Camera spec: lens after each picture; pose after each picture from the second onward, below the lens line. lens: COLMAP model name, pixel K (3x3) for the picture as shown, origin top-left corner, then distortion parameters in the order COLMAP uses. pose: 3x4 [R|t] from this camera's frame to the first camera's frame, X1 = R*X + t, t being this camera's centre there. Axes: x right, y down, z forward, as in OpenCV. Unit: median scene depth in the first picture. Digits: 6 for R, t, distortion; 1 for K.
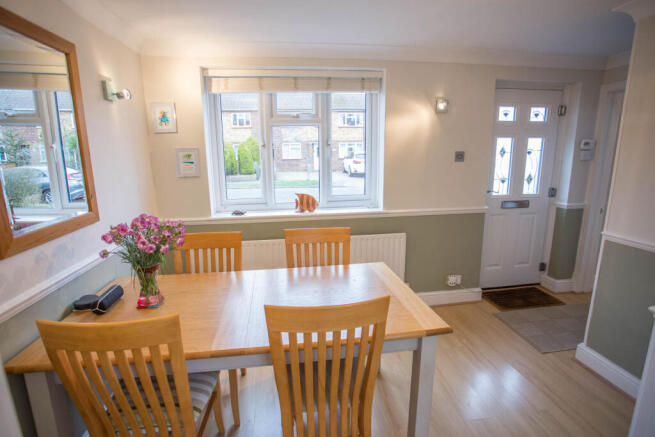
lens RADIAL K [[326.7, 0, 320.0], [0, 326.7, 215.3], [0, 0, 1]] dist [-0.074724, 0.032207]
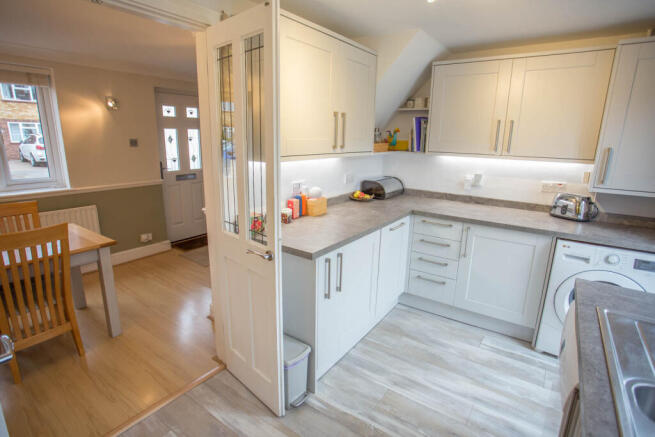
lens RADIAL K [[326.7, 0, 320.0], [0, 326.7, 215.3], [0, 0, 1]] dist [-0.074724, 0.032207]
pose [[0.679222, -0.145789, 0.719307, -0.028924], [0.112119, 0.989180, 0.094616, 0.067707], [-0.725318, 0.016383, 0.688219, -0.414652]]
